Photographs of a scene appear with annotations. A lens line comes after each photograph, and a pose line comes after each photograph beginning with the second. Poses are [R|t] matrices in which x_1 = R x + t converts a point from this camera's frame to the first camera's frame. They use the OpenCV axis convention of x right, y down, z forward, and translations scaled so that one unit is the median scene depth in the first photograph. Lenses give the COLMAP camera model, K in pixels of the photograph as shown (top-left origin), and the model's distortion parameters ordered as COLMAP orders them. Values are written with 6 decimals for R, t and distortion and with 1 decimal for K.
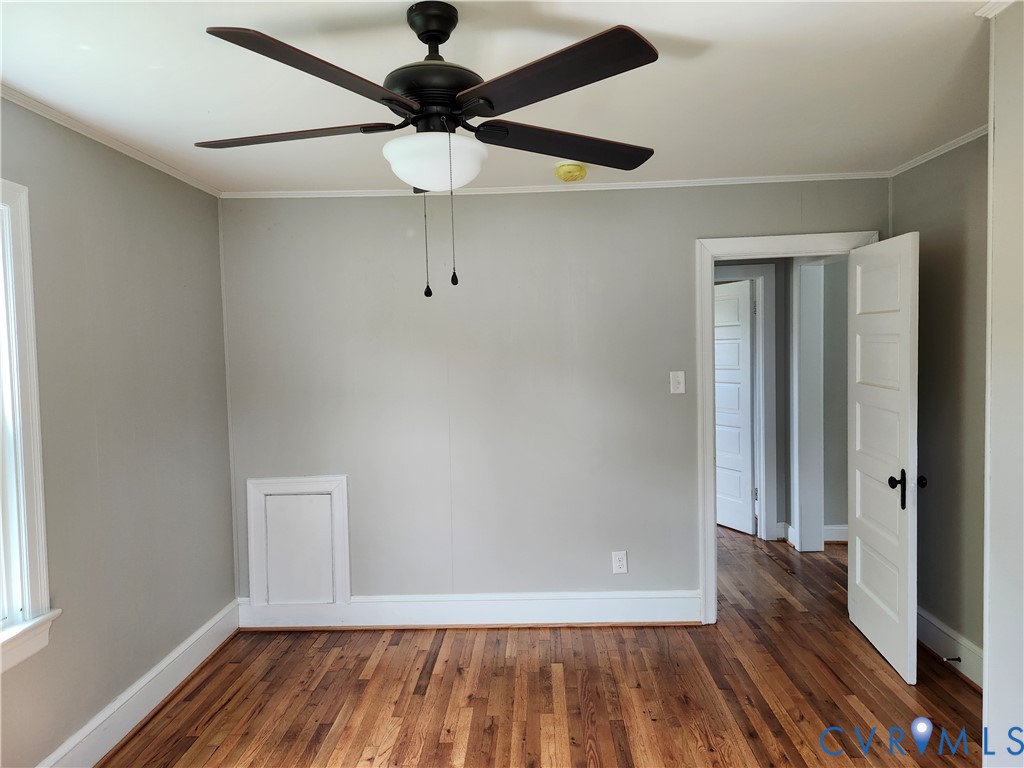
lens RADIAL K [[715.0, 0, 514.1], [0, 715.0, 387.5], [0, 0, 1]] dist [0.072757, -0.085598]
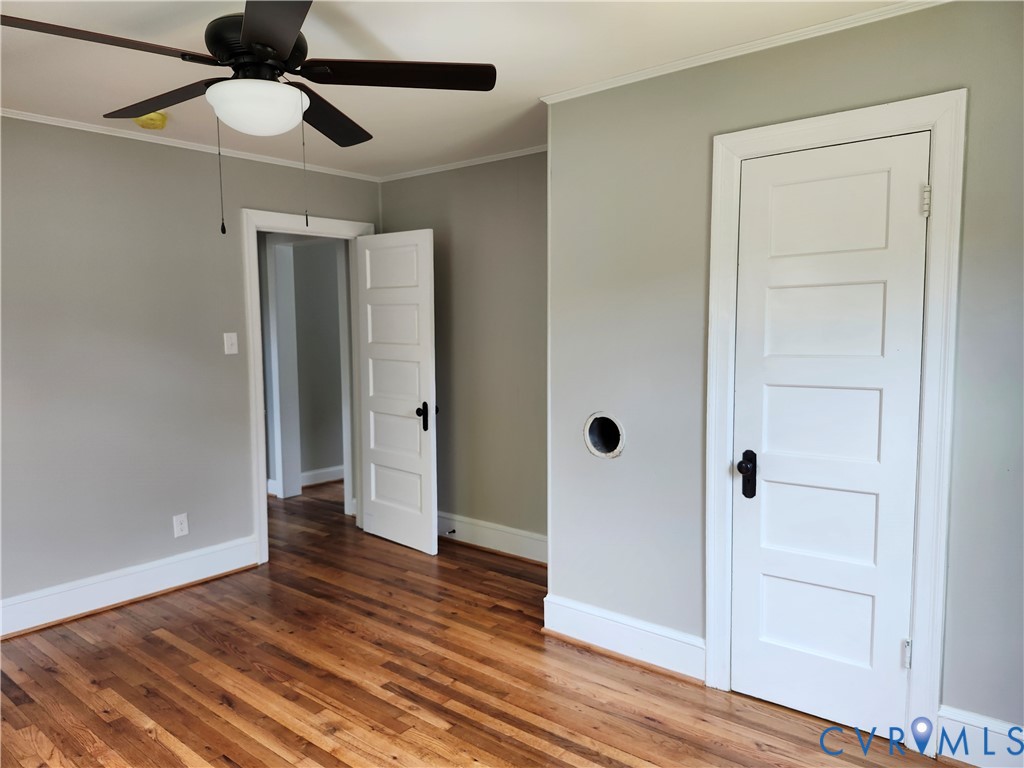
lens RADIAL K [[715.0, 0, 518.4], [0, 715.0, 386.7], [0, 0, 1]] dist [0.072757, -0.085598]
pose [[0.636587, -0.057850, 0.769032, -0.370363], [0.038682, 0.998323, 0.043078, 0.029672], [-0.770234, 0.002324, 0.637757, -0.006887]]
